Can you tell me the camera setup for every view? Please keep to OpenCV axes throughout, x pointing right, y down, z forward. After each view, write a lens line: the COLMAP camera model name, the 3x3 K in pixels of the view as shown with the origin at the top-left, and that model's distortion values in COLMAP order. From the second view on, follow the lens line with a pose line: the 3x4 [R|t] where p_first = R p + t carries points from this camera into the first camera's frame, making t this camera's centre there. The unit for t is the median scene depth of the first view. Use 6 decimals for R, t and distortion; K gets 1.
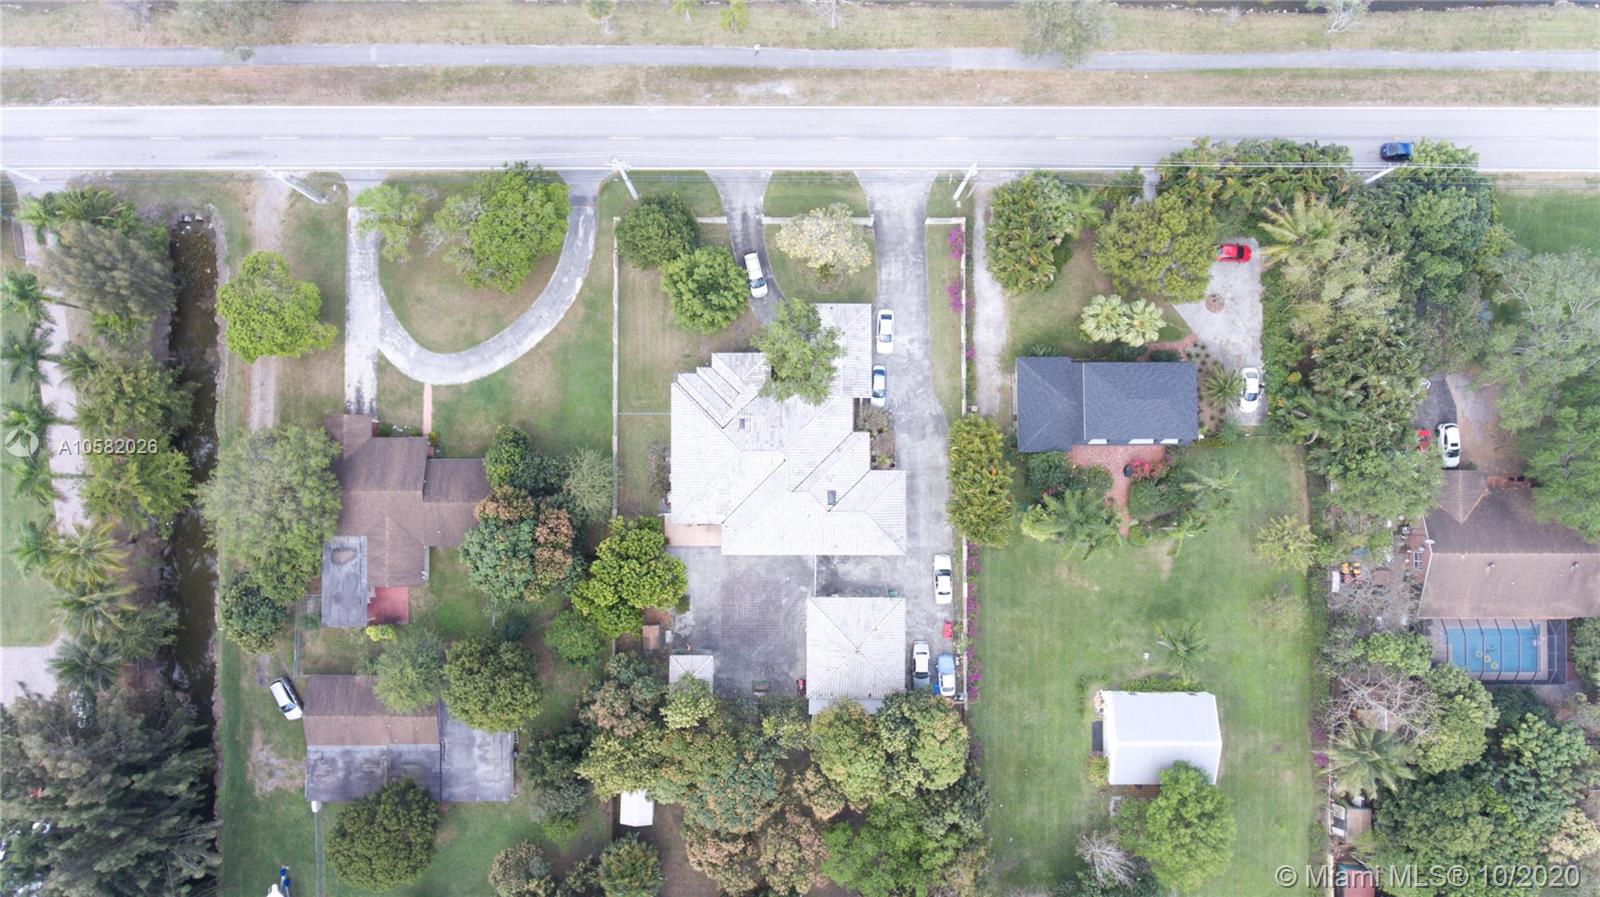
lens RADIAL K [[942.3, 0, 789.4], [0, 942.3, 473.0], [0, 0, 1]] dist [0.003056, -0.006067]
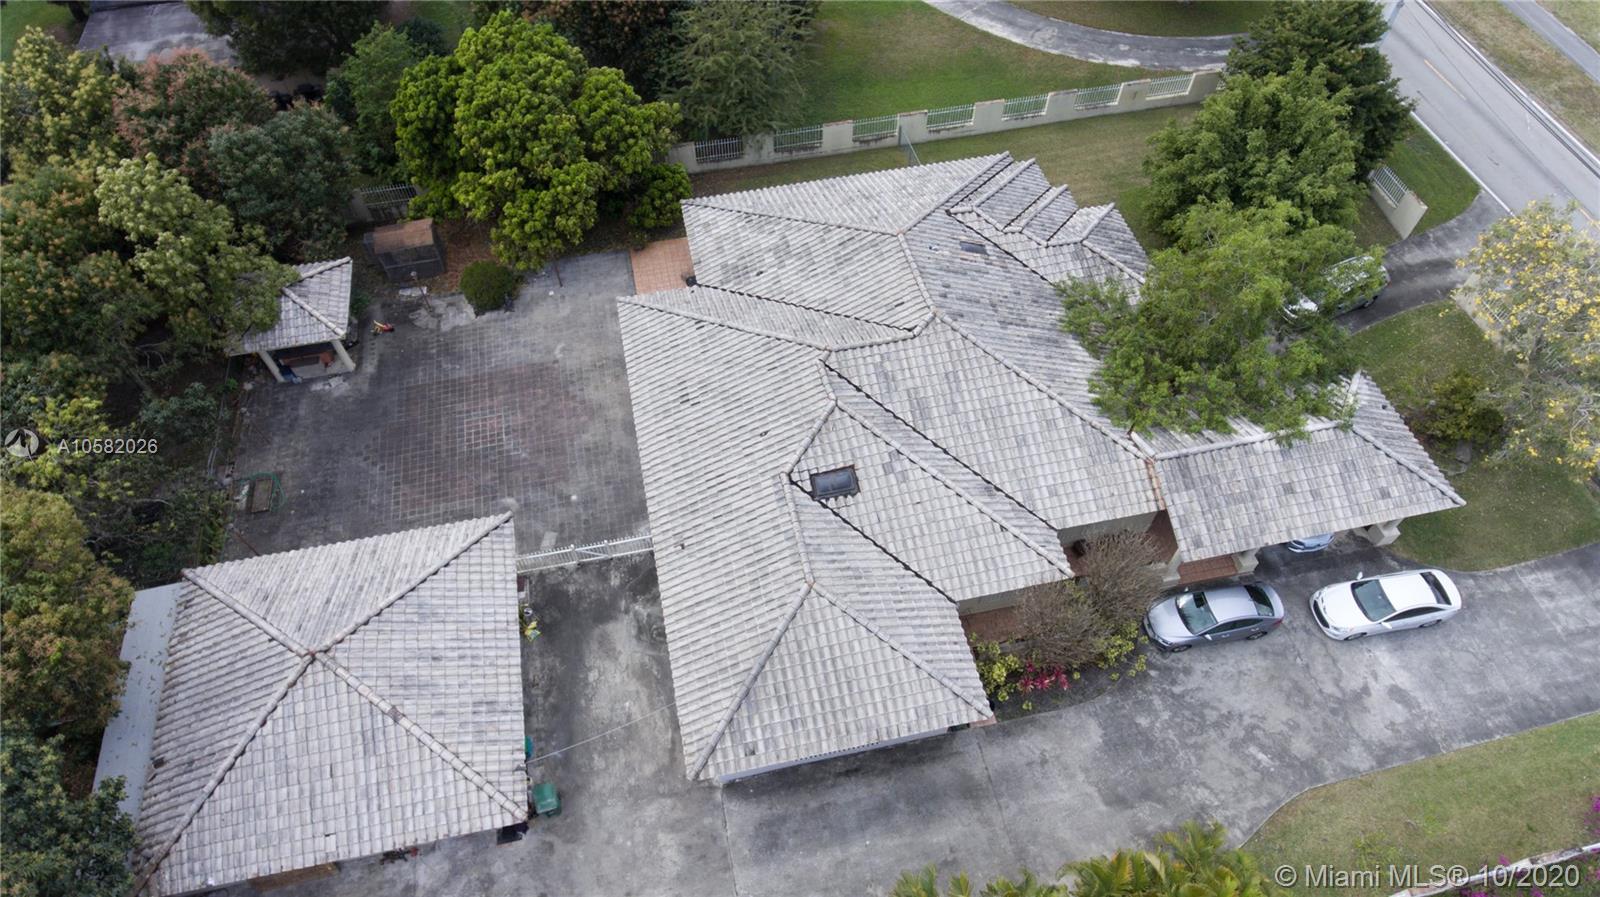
lens RADIAL K [[942.3, 0, 789.4], [0, 942.3, 473.0], [0, 0, 1]] dist [0.003056, -0.006067]
pose [[0.207897, 0.799904, -0.562967, 0.205497], [-0.977763, 0.186156, -0.096571, 0.067981], [0.027552, 0.570525, 0.820818, 0.721162]]
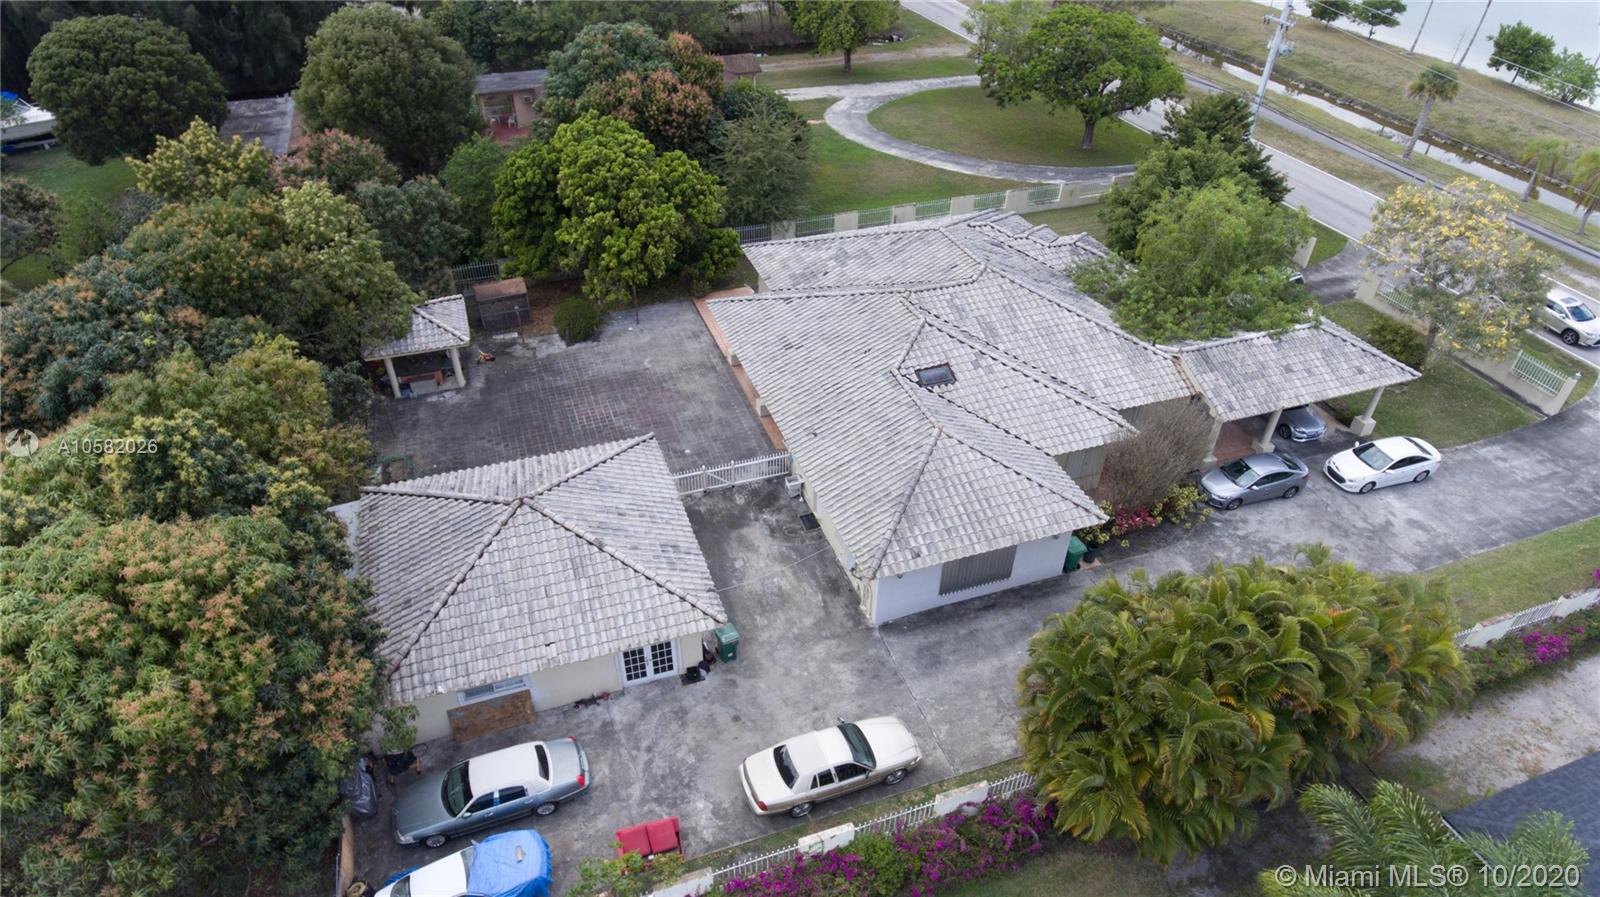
lens RADIAL K [[942.3, 0, 789.4], [0, 942.3, 473.0], [0, 0, 1]] dist [0.003056, -0.006067]
pose [[0.329968, 0.584460, -0.741301, 0.311447], [-0.943953, 0.211447, -0.253462, 0.176454], [0.008608, 0.783388, 0.621474, 0.774218]]
